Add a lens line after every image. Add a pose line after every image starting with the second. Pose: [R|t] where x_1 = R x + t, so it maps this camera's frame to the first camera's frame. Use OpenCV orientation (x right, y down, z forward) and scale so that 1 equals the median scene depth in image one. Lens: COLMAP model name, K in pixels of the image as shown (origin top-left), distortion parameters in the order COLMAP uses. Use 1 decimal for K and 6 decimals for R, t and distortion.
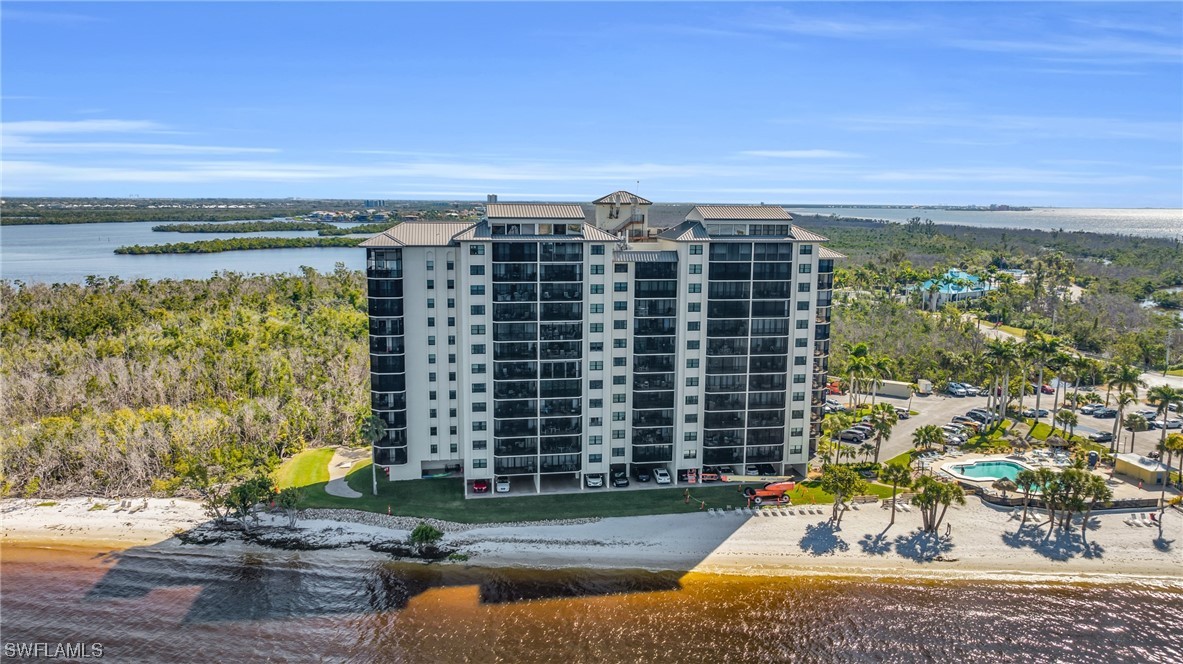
lens RADIAL K [[832.8, 0, 597.4], [0, 832.8, 334.6], [0, 0, 1]] dist [-0.021646, 0.004624]
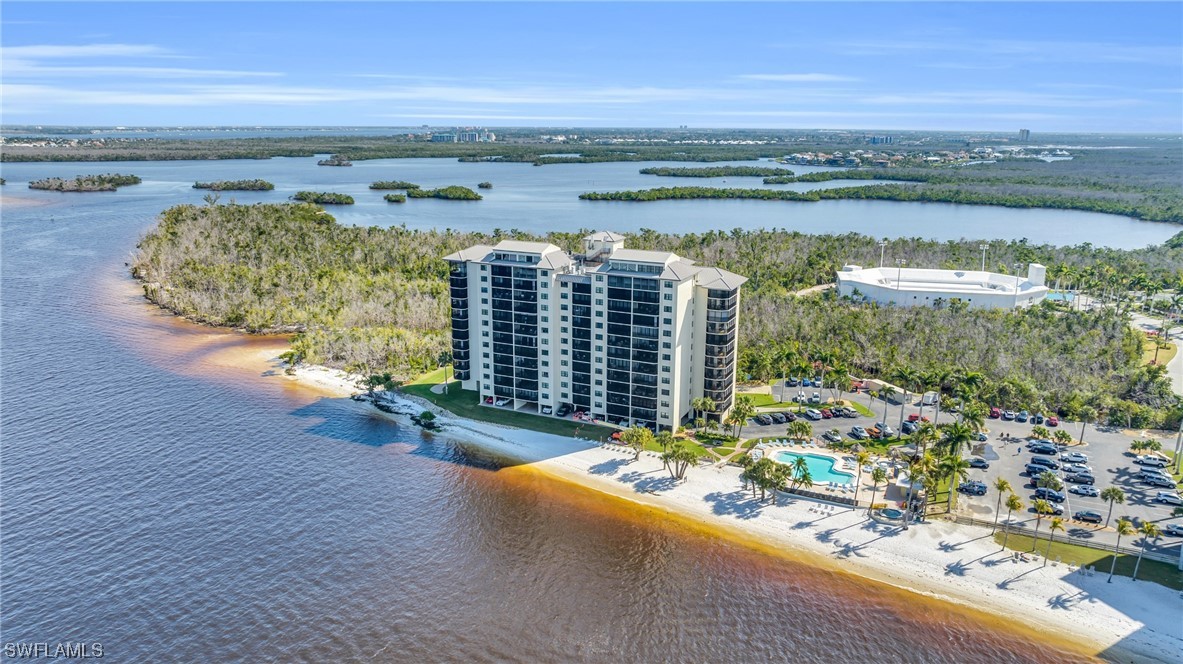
lens RADIAL K [[832.8, 0, 597.4], [0, 832.8, 334.6], [0, 0, 1]] dist [-0.021646, 0.004624]
pose [[0.818554, 0.136749, -0.557914, 1.004761], [-0.091166, 0.989867, 0.108869, -0.166182], [0.567149, -0.038252, 0.822727, -0.313198]]
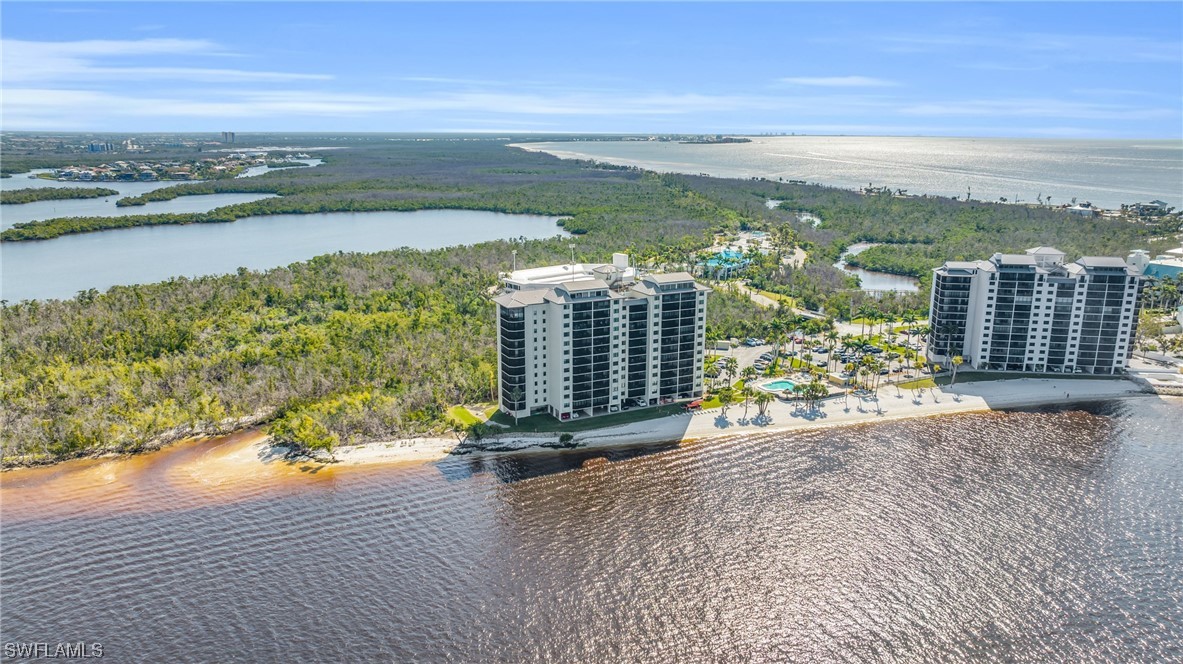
lens RADIAL K [[832.8, 0, 597.4], [0, 832.8, 334.6], [0, 0, 1]] dist [-0.021646, 0.004624]
pose [[0.954650, -0.075208, 0.288076, -0.653474], [0.051187, 0.994622, 0.090038, -0.208016], [-0.293298, -0.071209, 0.953365, -1.018397]]
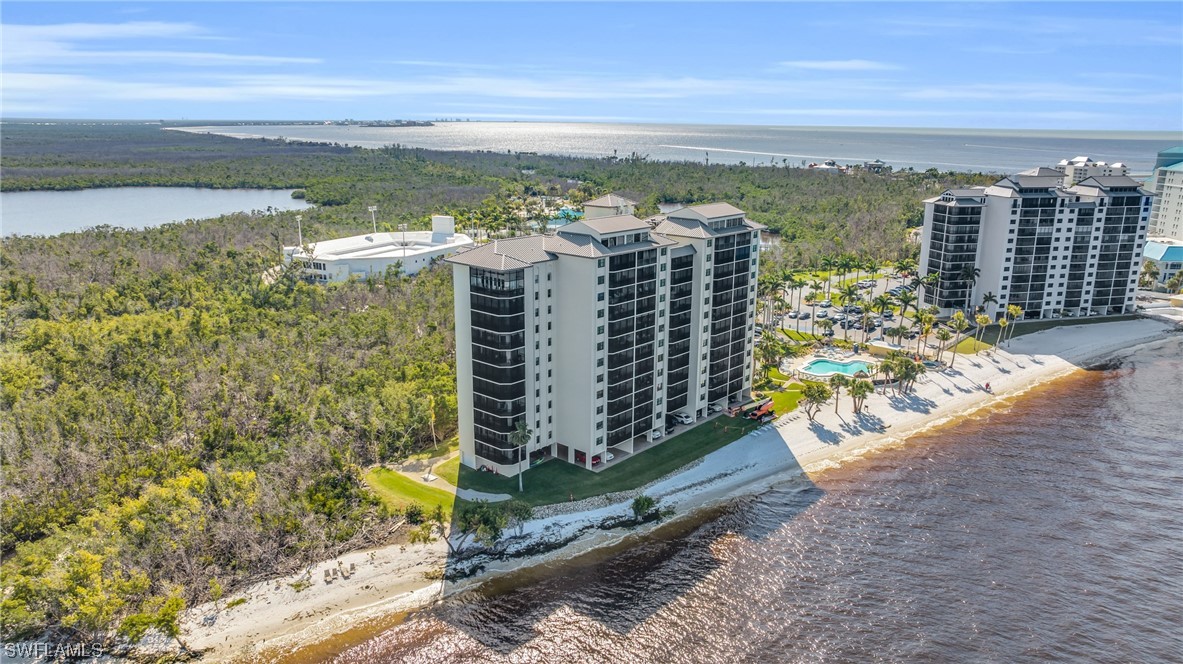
lens RADIAL K [[832.8, 0, 597.4], [0, 832.8, 334.6], [0, 0, 1]] dist [-0.021646, 0.004624]
pose [[0.777488, -0.160380, 0.608105, -0.825623], [0.099585, 0.986133, 0.132755, -0.149627], [-0.620964, -0.042657, 0.782678, 0.078113]]
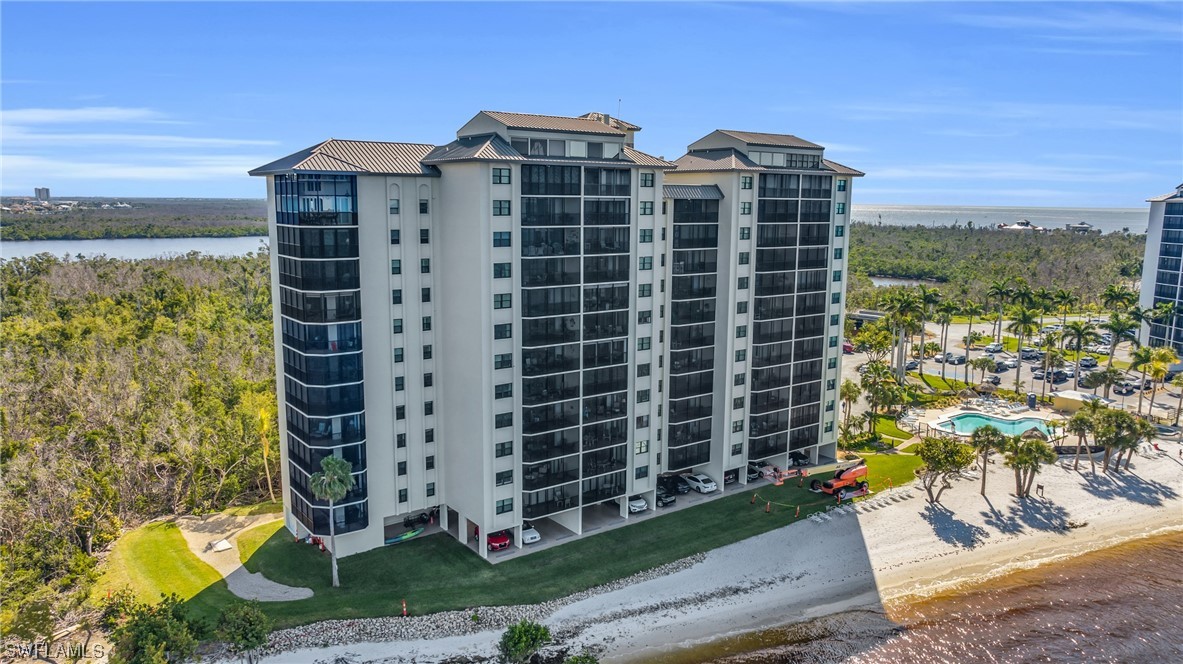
lens RADIAL K [[832.8, 0, 597.4], [0, 832.8, 334.6], [0, 0, 1]] dist [-0.021646, 0.004624]
pose [[0.892432, -0.074653, 0.444964, -0.351242], [0.072168, 0.997138, 0.022552, 0.010321], [-0.445374, 0.011986, 0.895265, 0.371808]]
